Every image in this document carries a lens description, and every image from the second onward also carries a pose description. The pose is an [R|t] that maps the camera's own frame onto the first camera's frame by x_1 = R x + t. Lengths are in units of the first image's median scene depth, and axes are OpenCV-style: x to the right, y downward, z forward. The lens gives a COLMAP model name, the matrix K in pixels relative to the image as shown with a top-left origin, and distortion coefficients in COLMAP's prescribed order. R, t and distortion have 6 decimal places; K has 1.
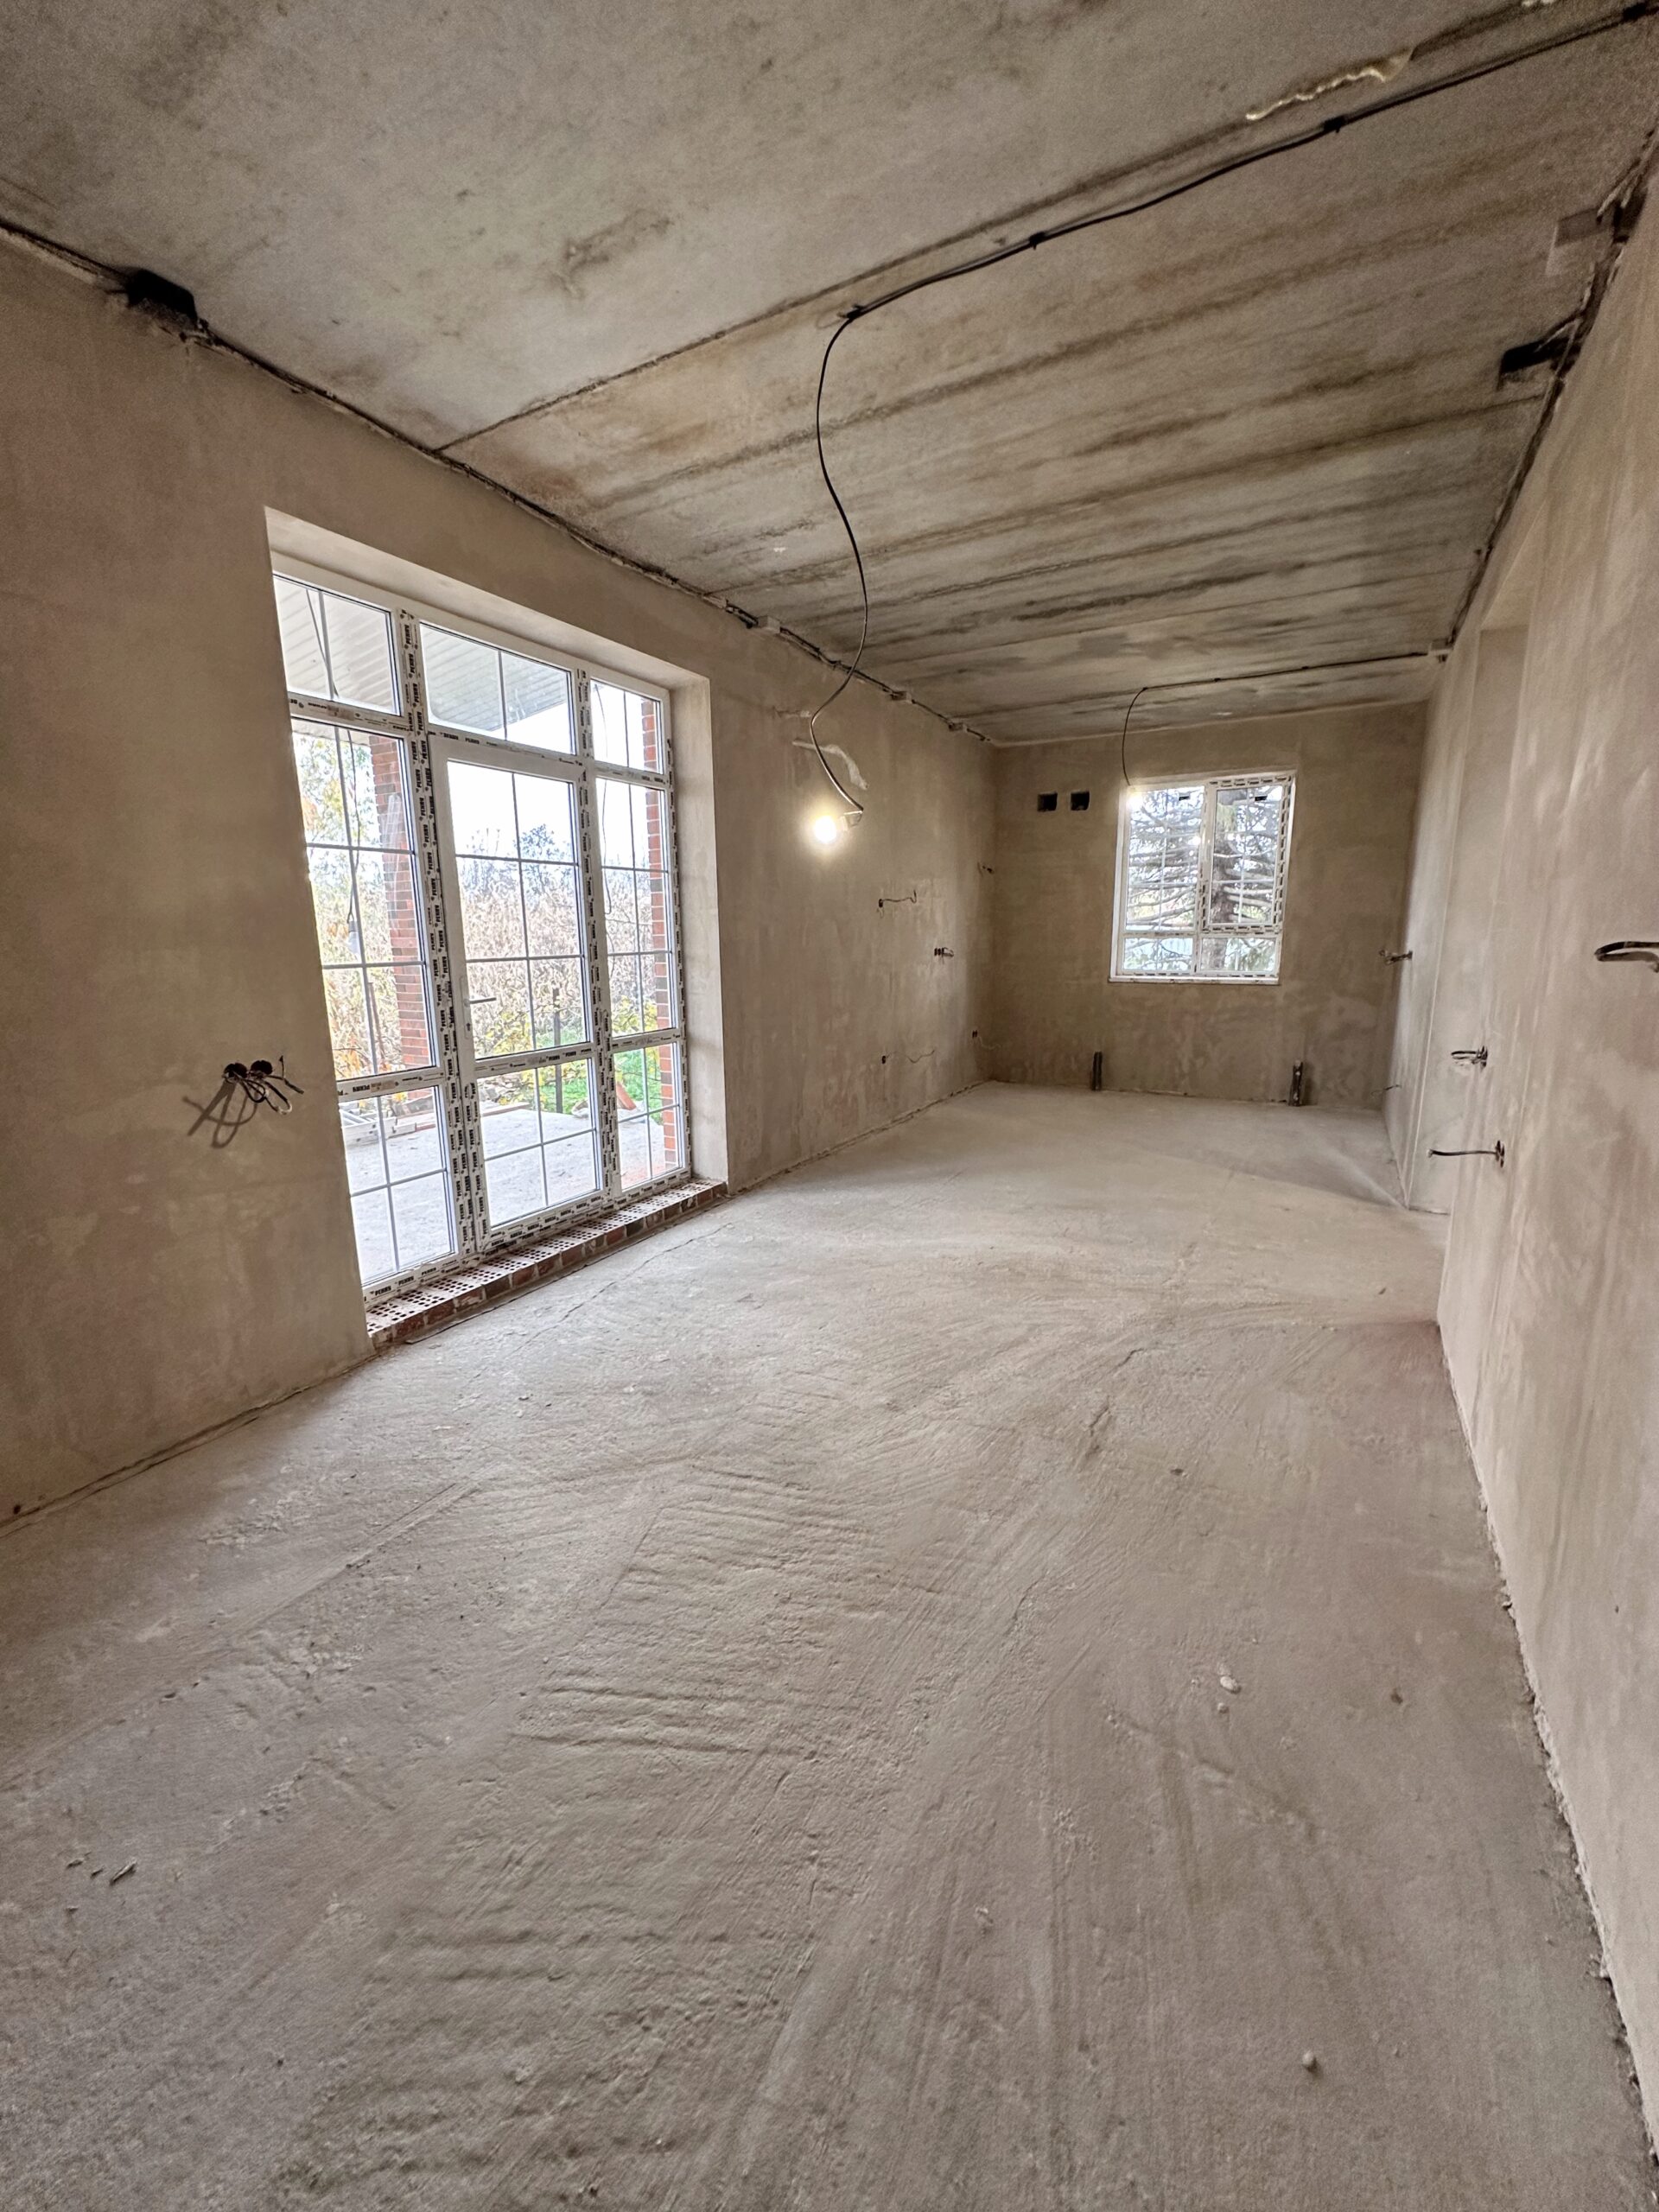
lens RADIAL K [[889.1, 0, 831.9], [0, 889.1, 1105.8], [0, 0, 1]] dist [0.001564, 0.000491]
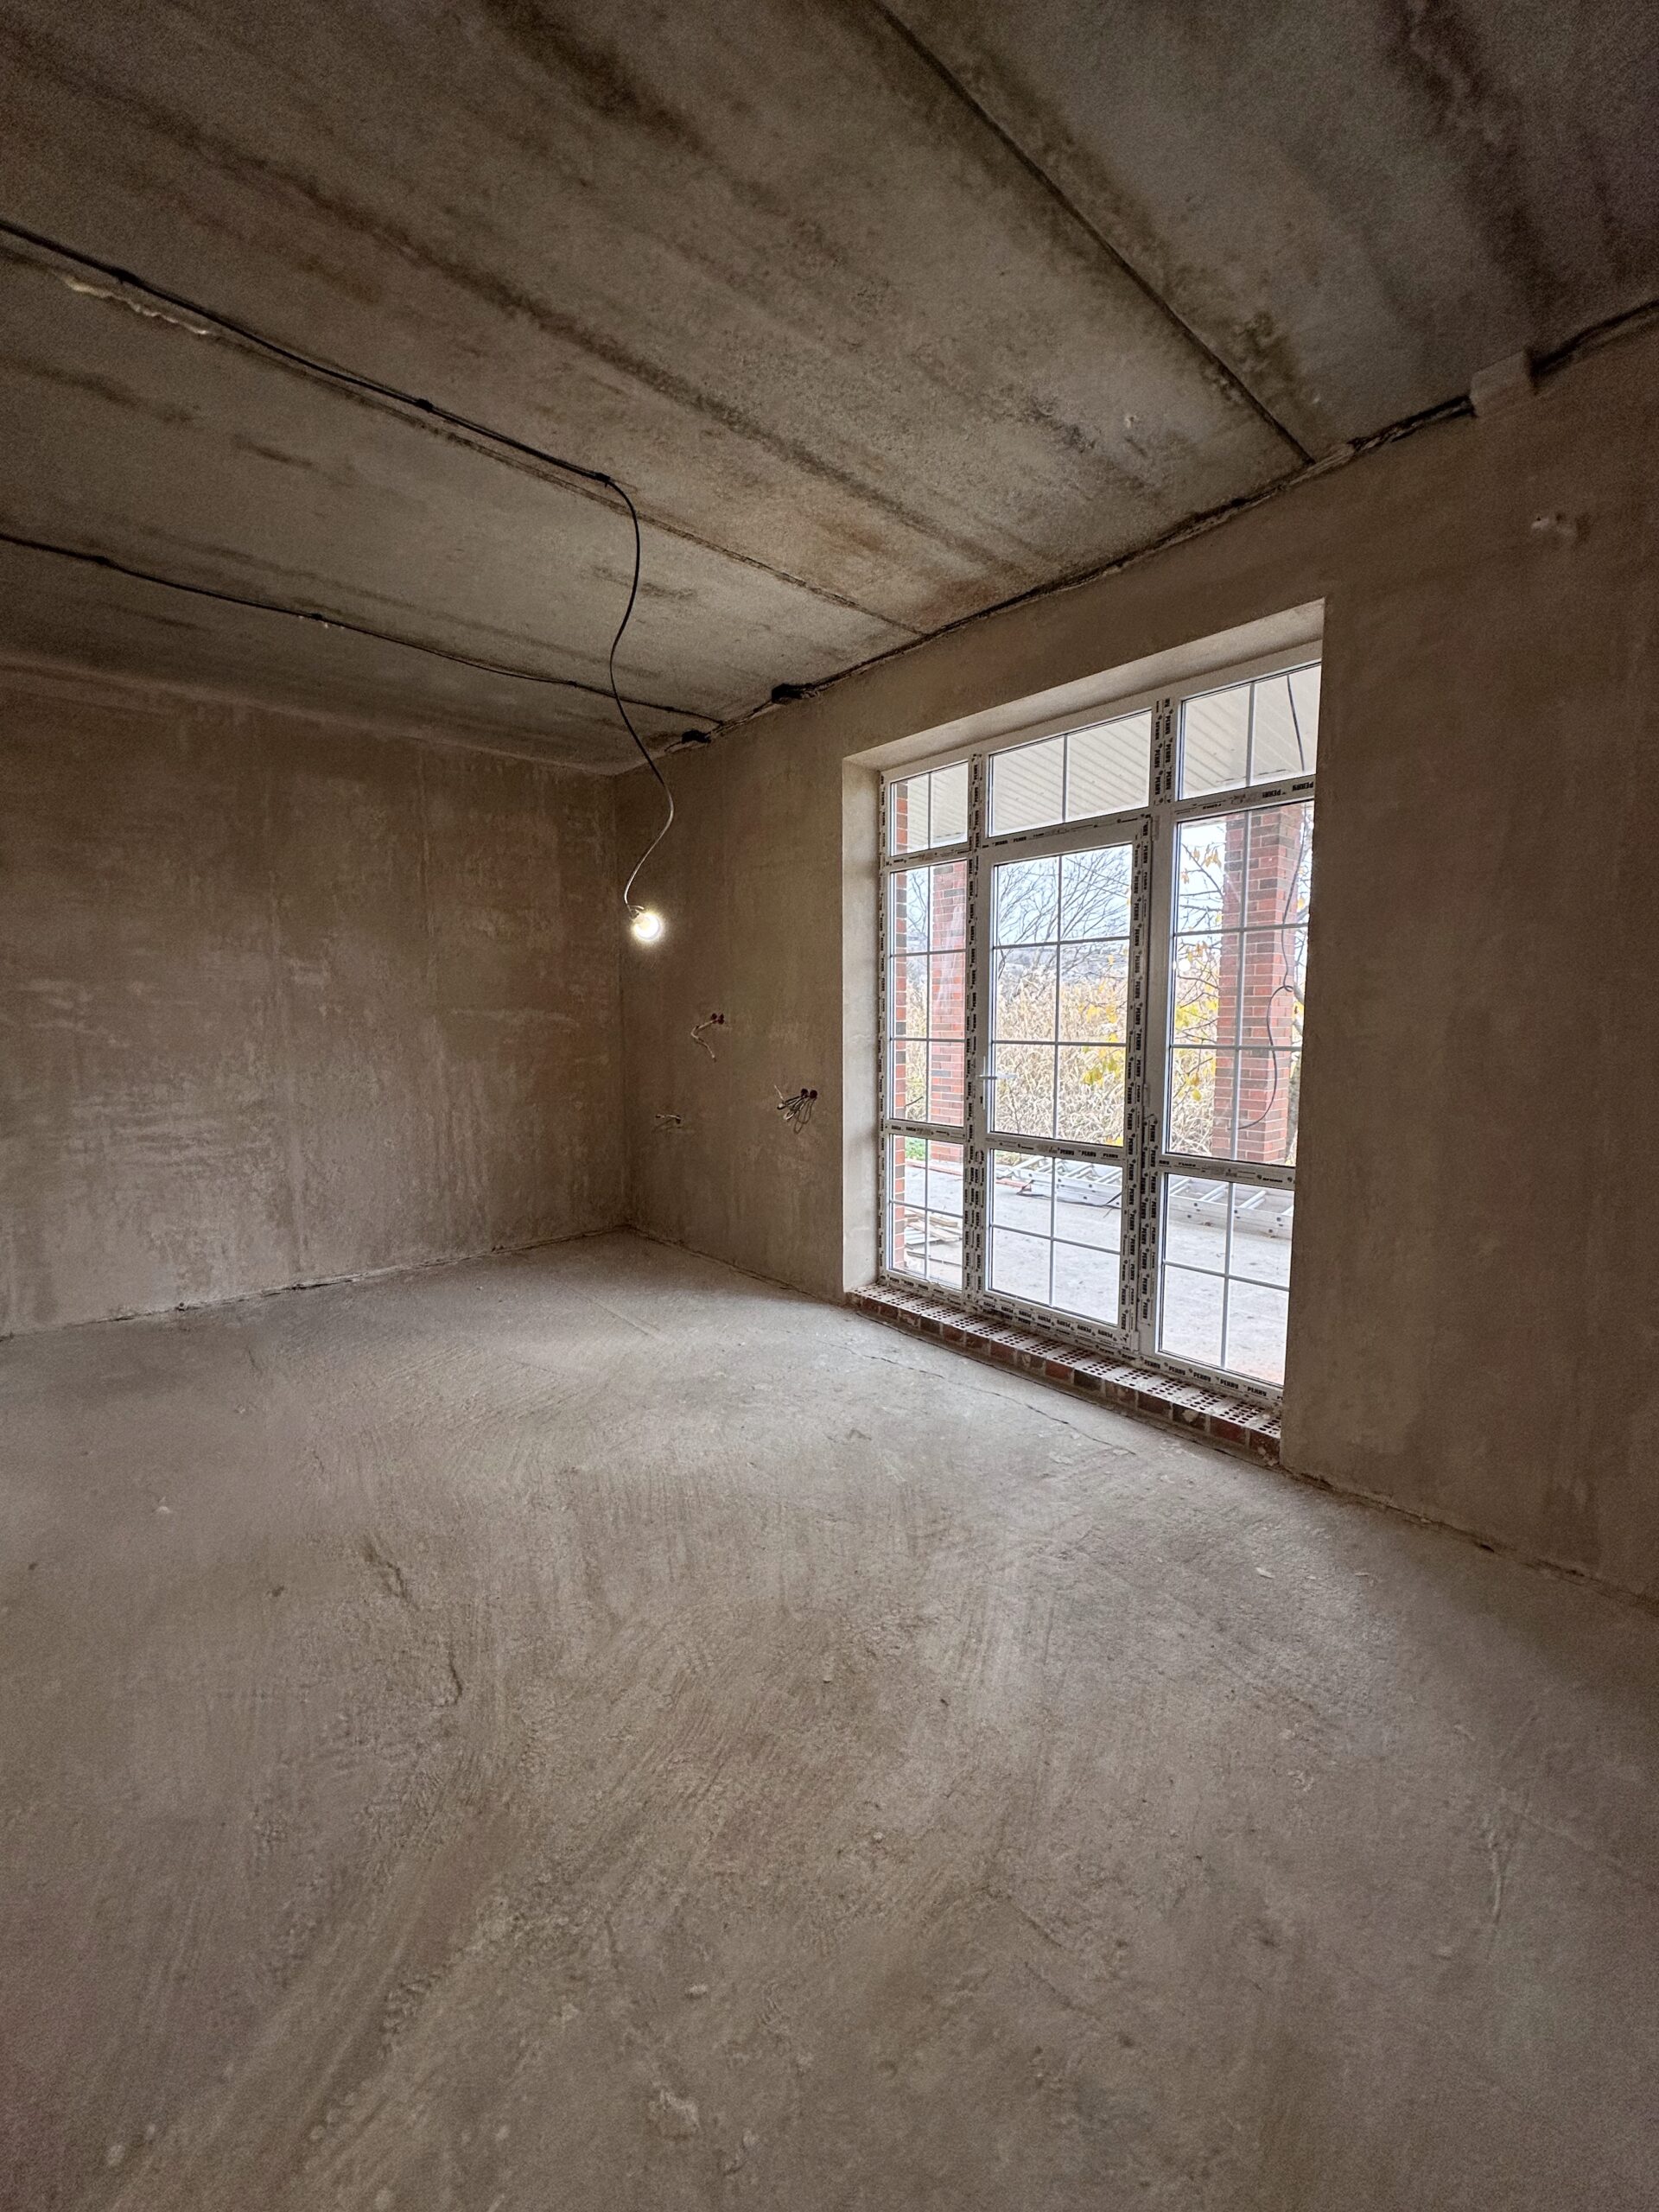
lens RADIAL K [[889.1, 0, 831.9], [0, 889.1, 1105.8], [0, 0, 1]] dist [0.001564, 0.000491]
pose [[-0.346628, 0.108340, -0.931725, 0.693235], [-0.176158, 0.968115, 0.178107, -0.247209], [0.921313, 0.225868, -0.316491, 1.185070]]
